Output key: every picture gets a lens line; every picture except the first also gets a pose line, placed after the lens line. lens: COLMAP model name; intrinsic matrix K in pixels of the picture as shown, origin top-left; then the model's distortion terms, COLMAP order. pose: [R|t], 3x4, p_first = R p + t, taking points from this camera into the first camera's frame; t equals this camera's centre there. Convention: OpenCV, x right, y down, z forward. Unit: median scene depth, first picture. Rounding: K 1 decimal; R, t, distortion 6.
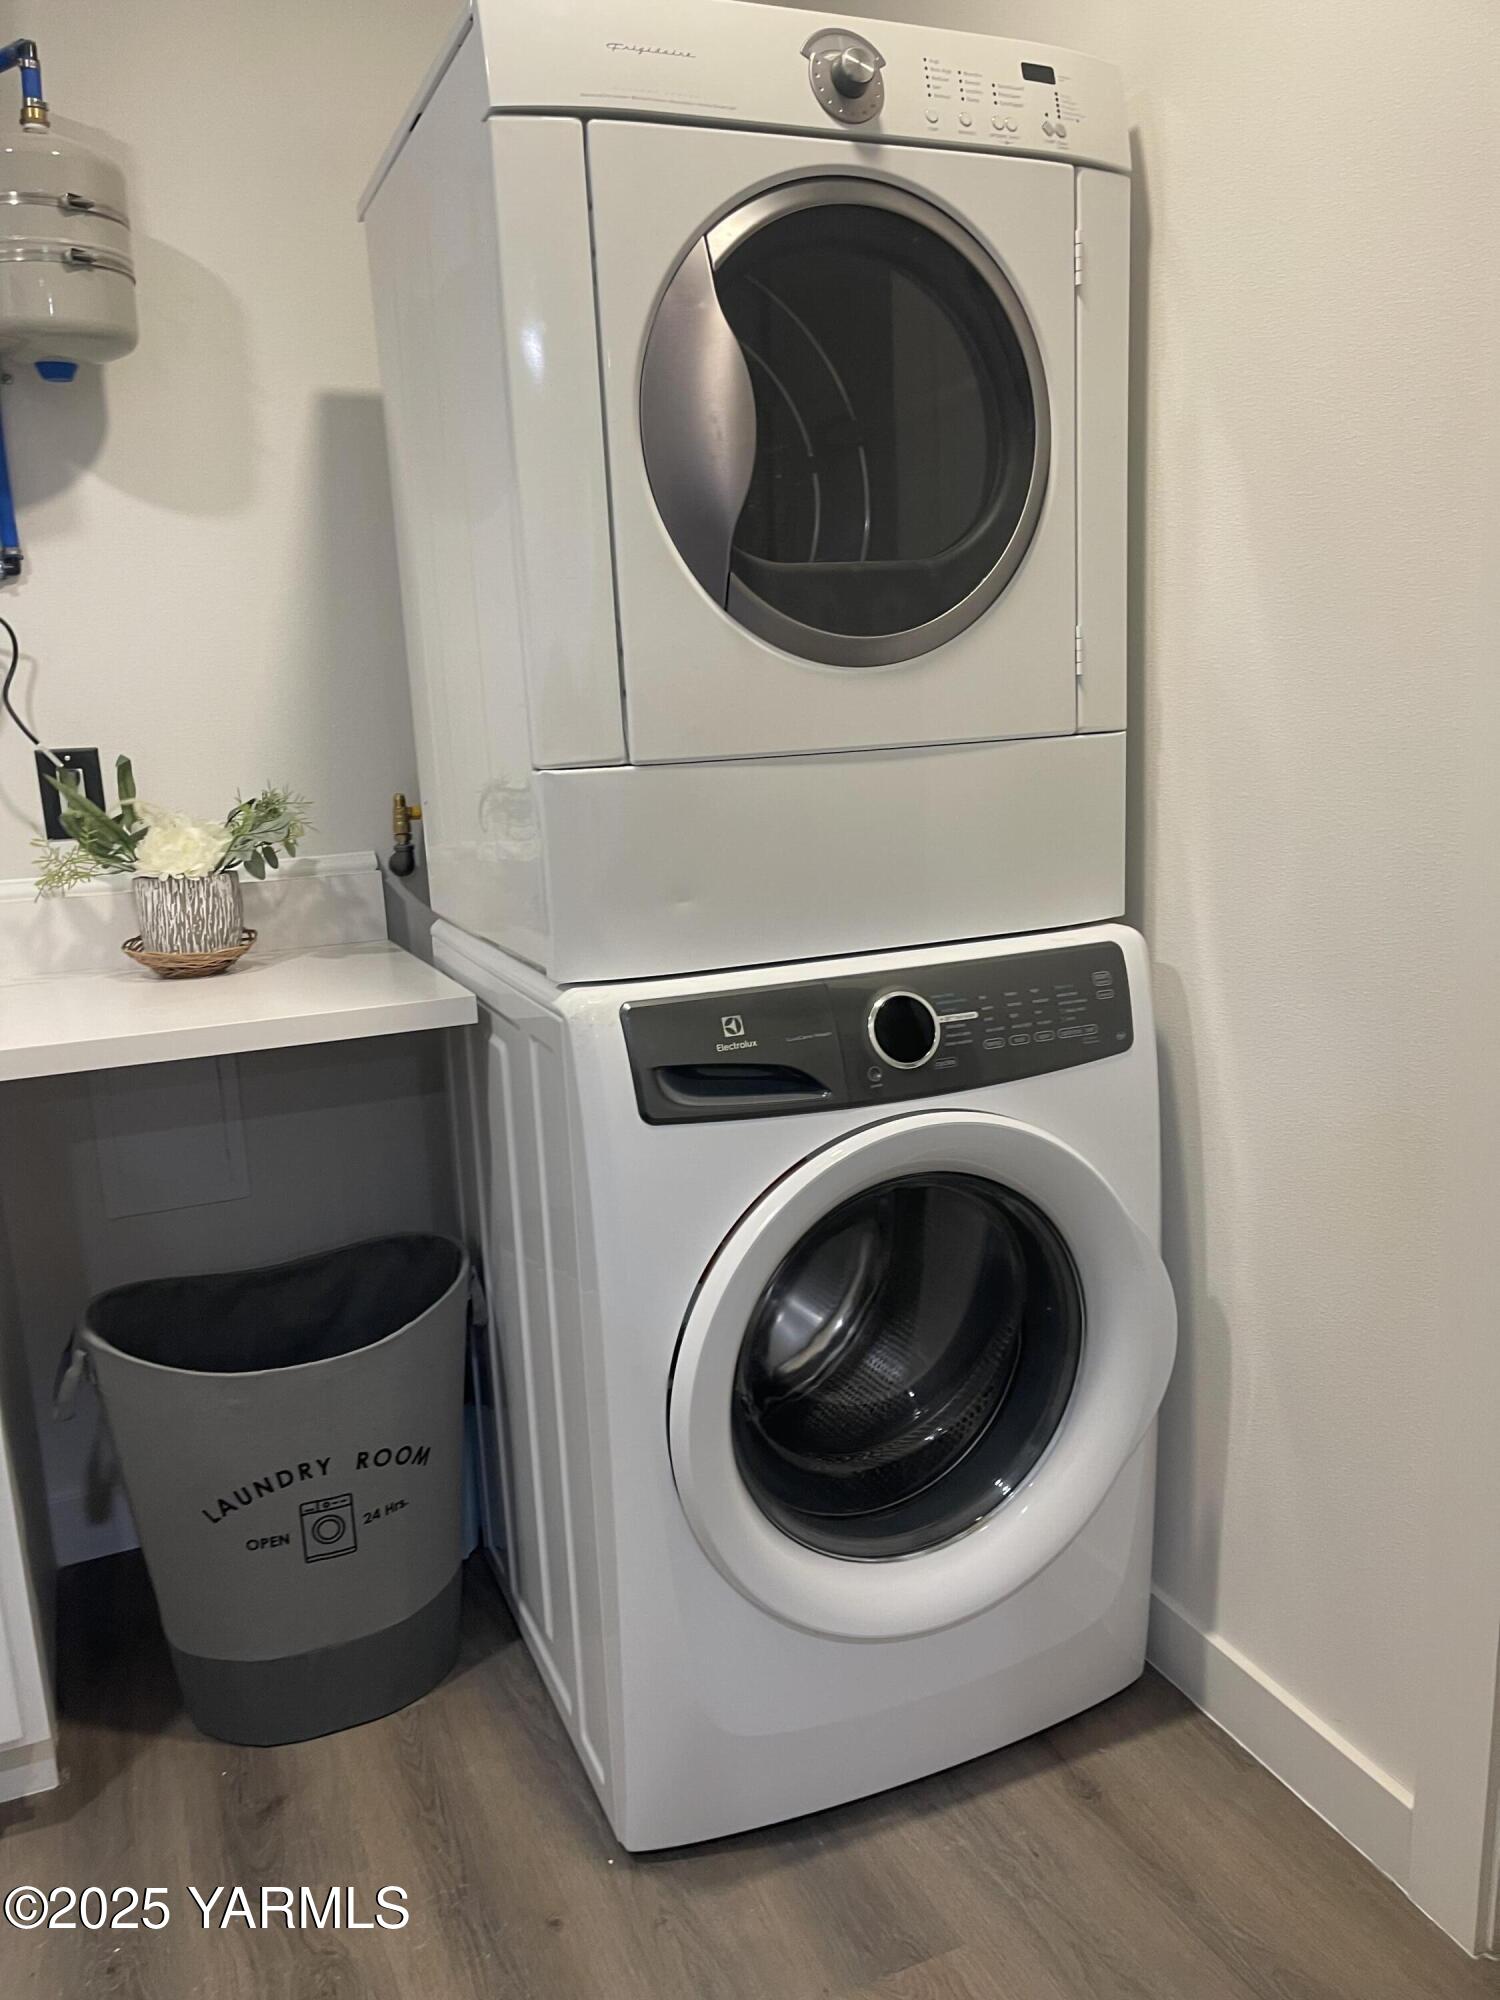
lens RADIAL K [[1503.7, 0, 734.0], [0, 1503.7, 999.1], [0, 0, 1]] dist [0.062447, -0.085471]
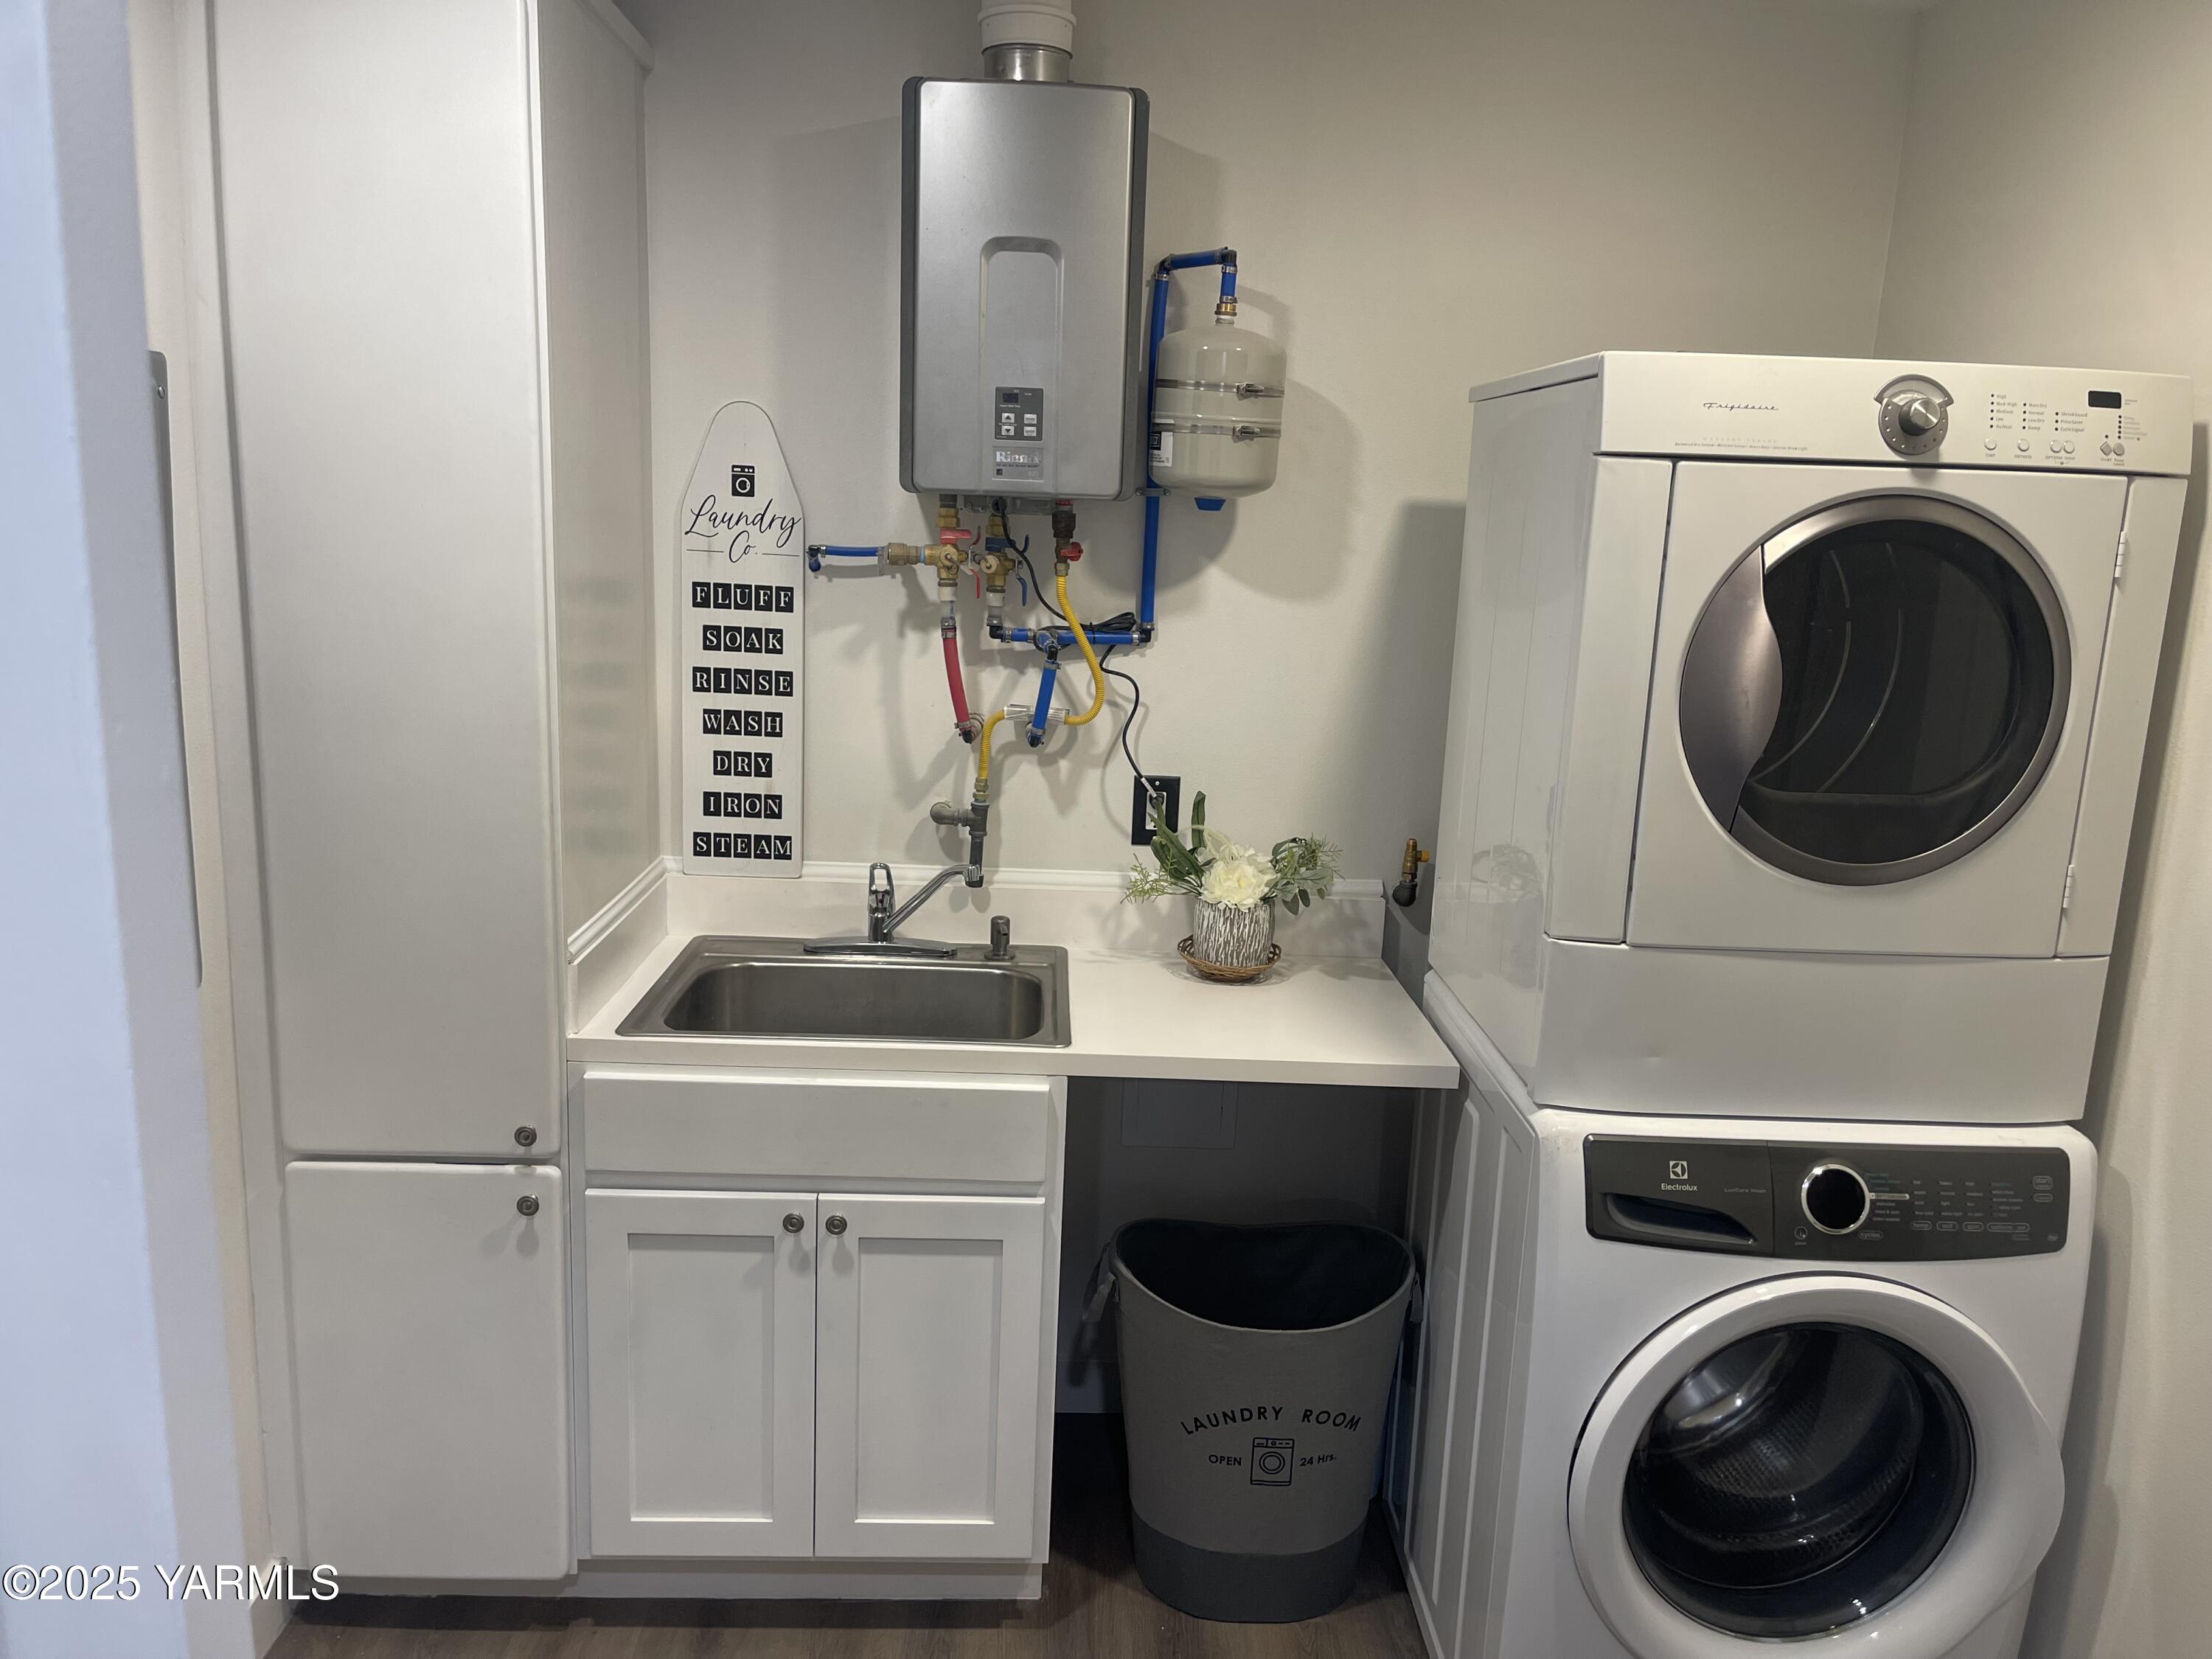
lens RADIAL K [[1663.1, 0, 1123.4], [0, 1663.1, 825.5], [0, 0, 1]] dist [0.062447, -0.085471]
pose [[0.931952, 0.158671, -0.326020, -0.018076], [-0.156930, 0.987097, 0.031817, -0.191758], [0.326862, 0.021510, 0.944827, -0.348294]]
